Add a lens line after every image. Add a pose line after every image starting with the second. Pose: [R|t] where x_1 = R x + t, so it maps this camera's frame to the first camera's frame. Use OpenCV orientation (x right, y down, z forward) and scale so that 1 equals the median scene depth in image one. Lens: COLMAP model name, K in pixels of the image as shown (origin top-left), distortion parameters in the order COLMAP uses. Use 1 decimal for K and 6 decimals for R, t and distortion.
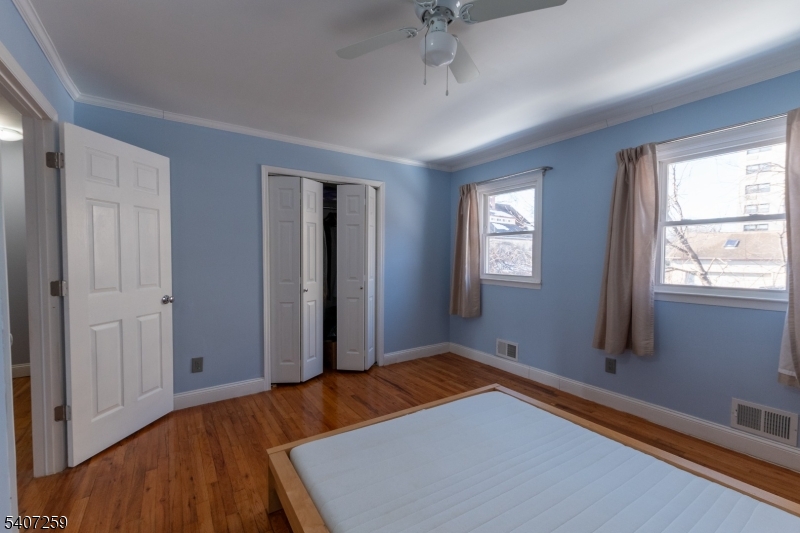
lens RADIAL K [[345.2, 0, 399.7], [0, 345.2, 266.8], [0, 0, 1]] dist [0.004095, -0.000030]
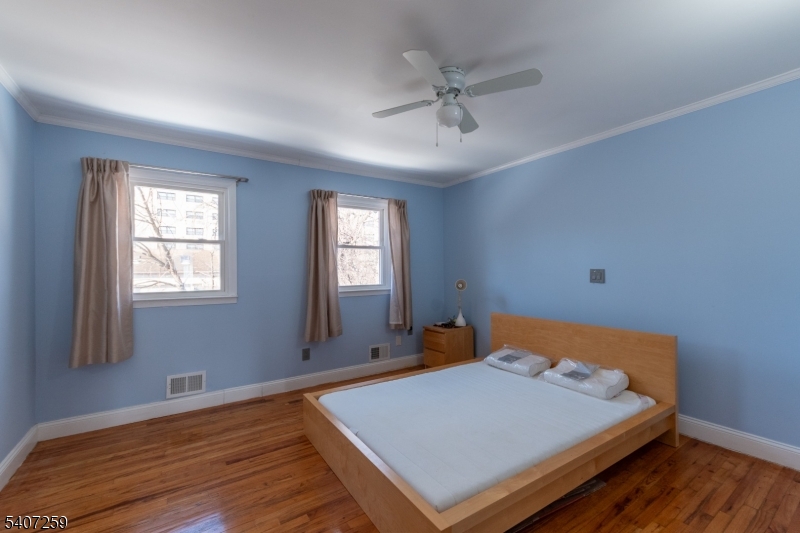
lens RADIAL K [[345.2, 0, 400.0], [0, 345.2, 266.3], [0, 0, 1]] dist [0.004095, -0.000030]
pose [[0.004577, 0.010021, 0.999939, -0.547783], [0.040871, 0.999112, -0.010199, -0.007039], [-0.999154, 0.040915, 0.004163, 0.536695]]
